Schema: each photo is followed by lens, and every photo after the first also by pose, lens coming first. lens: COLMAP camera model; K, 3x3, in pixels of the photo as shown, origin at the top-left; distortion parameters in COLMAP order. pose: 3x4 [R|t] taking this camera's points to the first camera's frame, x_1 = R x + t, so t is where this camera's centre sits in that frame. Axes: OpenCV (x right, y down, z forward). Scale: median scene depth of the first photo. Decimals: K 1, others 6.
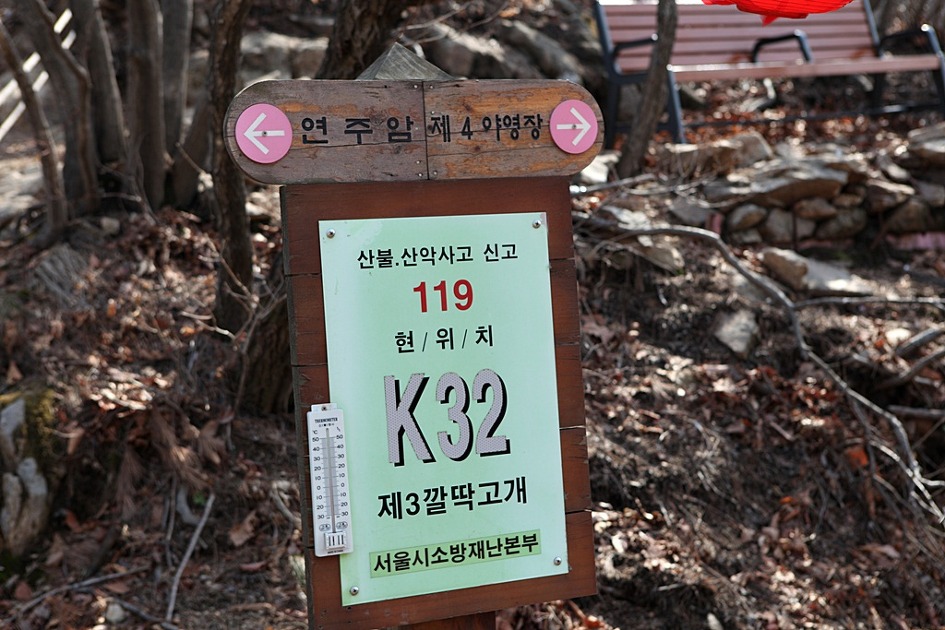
lens RADIAL K [[1573.1, 0, 471.2], [0, 1573.1, 311.4], [0, 0, 1]] dist [0.005730, 0.000000]
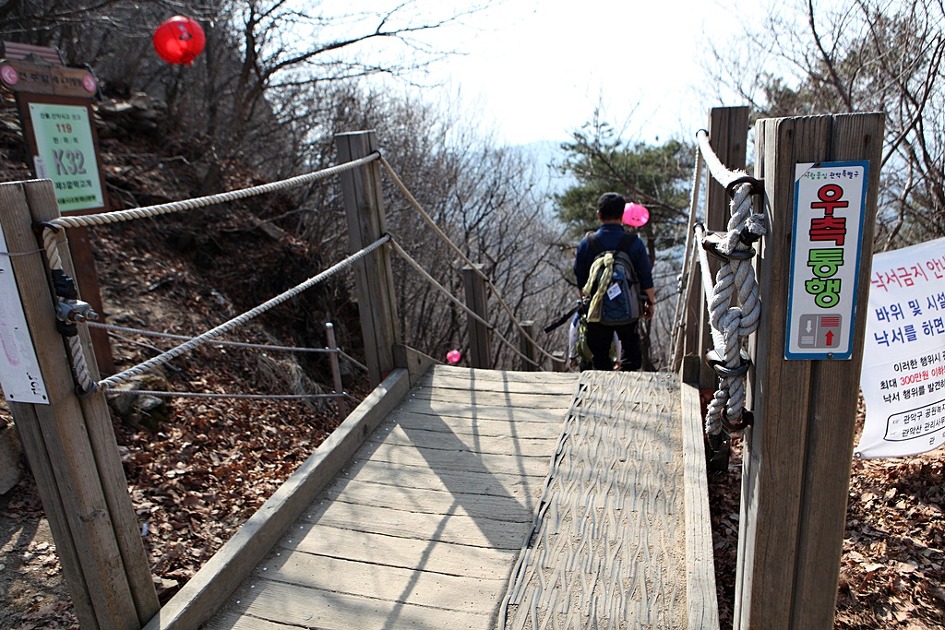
lens RADIAL K [[635.1, 0, 468.2], [0, 635.1, 318.0], [0, 0, 1]] dist [-0.009643, 0.001186]
pose [[0.614921, -0.166535, 0.770804, -0.641407], [0.024997, 0.981072, 0.192022, 0.163689], [-0.788193, -0.098810, 0.607444, -0.674600]]
